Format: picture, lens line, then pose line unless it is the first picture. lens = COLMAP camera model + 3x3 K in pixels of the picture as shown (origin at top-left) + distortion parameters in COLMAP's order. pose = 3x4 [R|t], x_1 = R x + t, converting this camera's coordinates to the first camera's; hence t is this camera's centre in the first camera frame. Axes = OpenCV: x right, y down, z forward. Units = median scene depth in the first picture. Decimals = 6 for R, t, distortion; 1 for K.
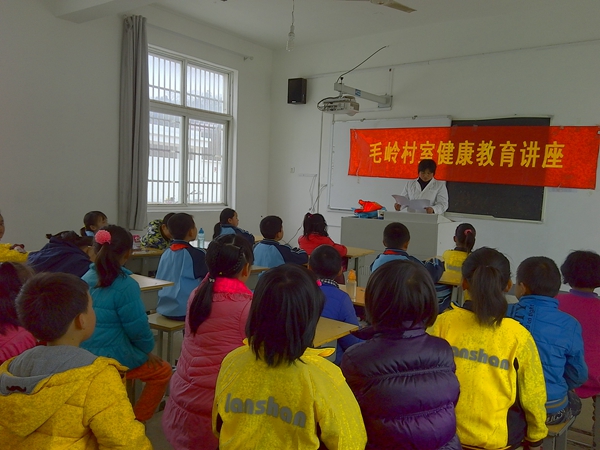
lens RADIAL K [[464.1, 0, 282.3], [0, 464.1, 230.4], [0, 0, 1]] dist [0.040872, -0.099427]
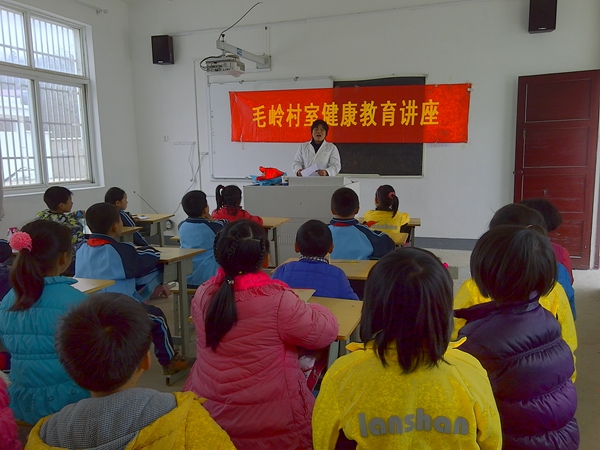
lens RADIAL K [[464.1, 0, 258.2], [0, 464.1, 229.1], [0, 0, 1]] dist [0.040872, -0.099427]
pose [[0.944671, -0.104136, 0.311051, -0.141169], [0.084082, 0.993461, 0.077240, -0.011430], [-0.317061, -0.046813, 0.947249, 0.090236]]
